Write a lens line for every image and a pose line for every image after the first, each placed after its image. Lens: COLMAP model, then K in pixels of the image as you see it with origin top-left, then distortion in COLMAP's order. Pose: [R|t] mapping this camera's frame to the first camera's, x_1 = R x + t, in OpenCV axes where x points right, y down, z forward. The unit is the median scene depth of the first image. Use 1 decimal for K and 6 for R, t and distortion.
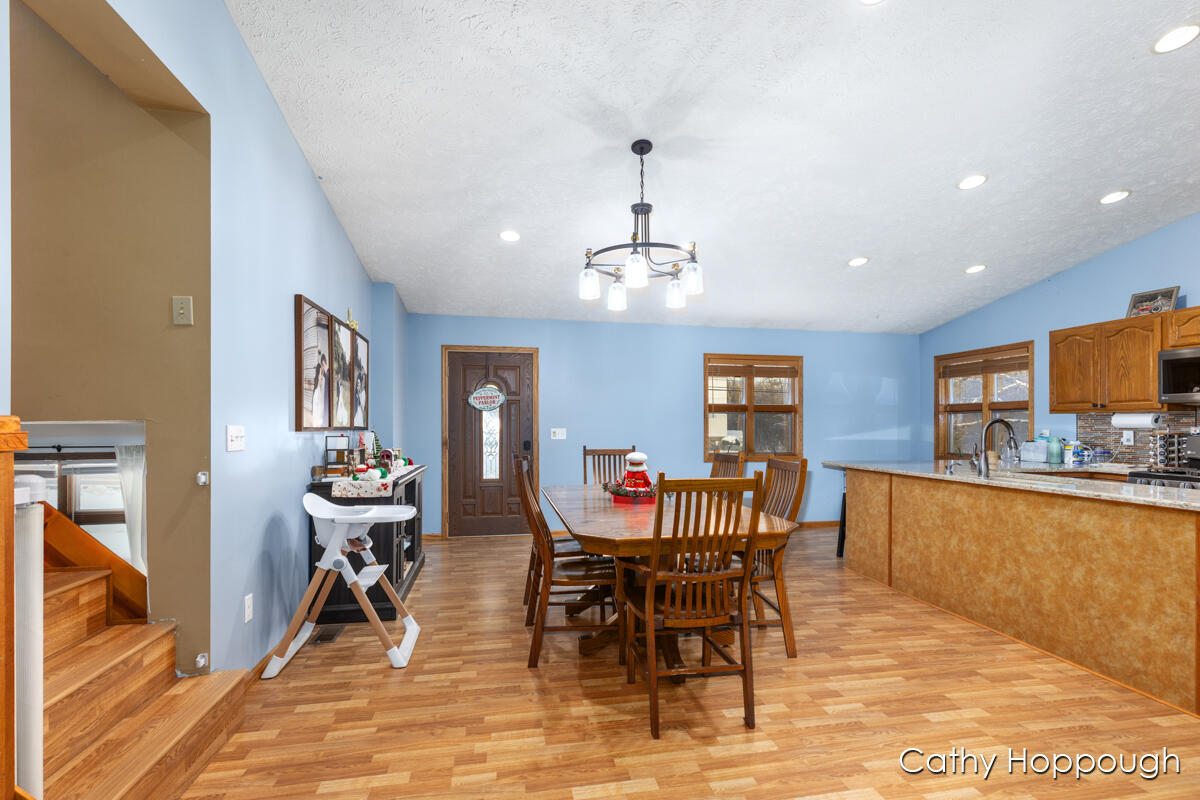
lens RADIAL K [[544.7, 0, 607.9], [0, 544.7, 415.7], [0, 0, 1]] dist [0.003954, -0.000390]
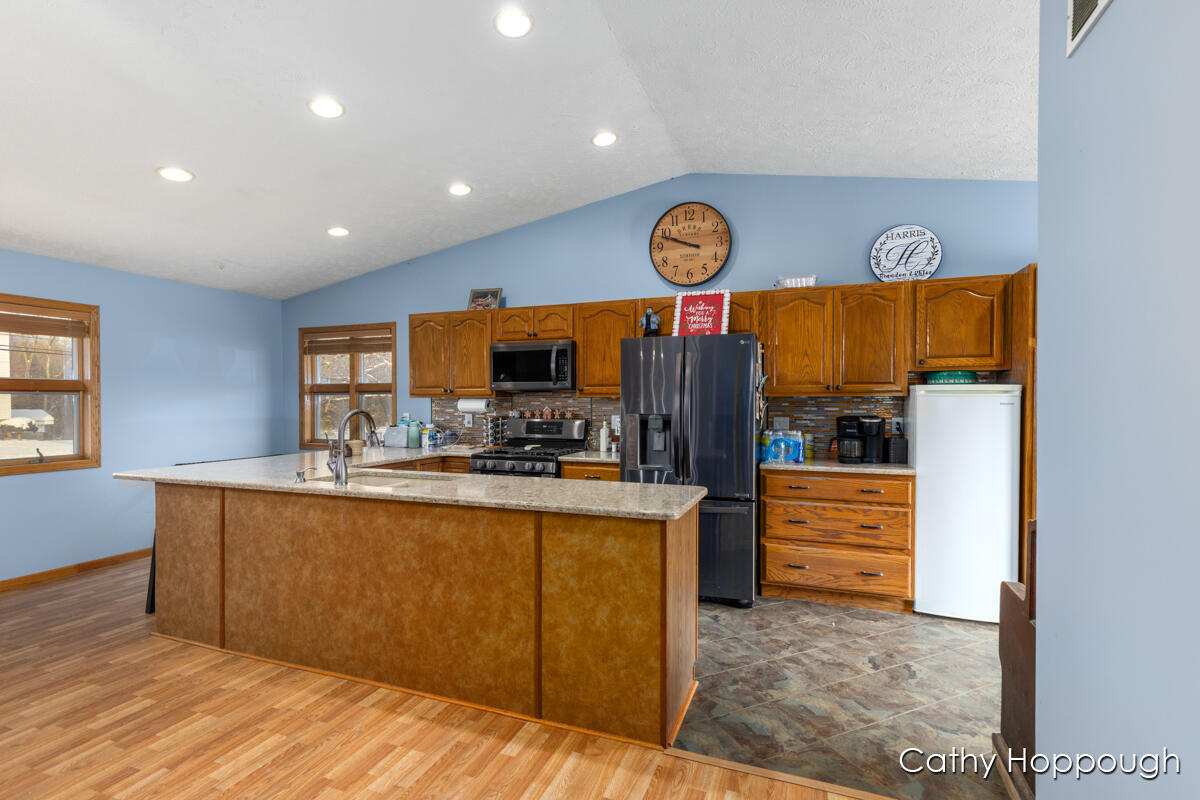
lens RADIAL K [[544.7, 0, 607.9], [0, 544.7, 415.7], [0, 0, 1]] dist [0.003954, -0.000390]
pose [[0.514831, -0.029361, 0.856789, 0.180729], [-0.011388, 0.999091, 0.041080, -0.019573], [-0.857216, -0.030906, 0.514029, 0.225699]]
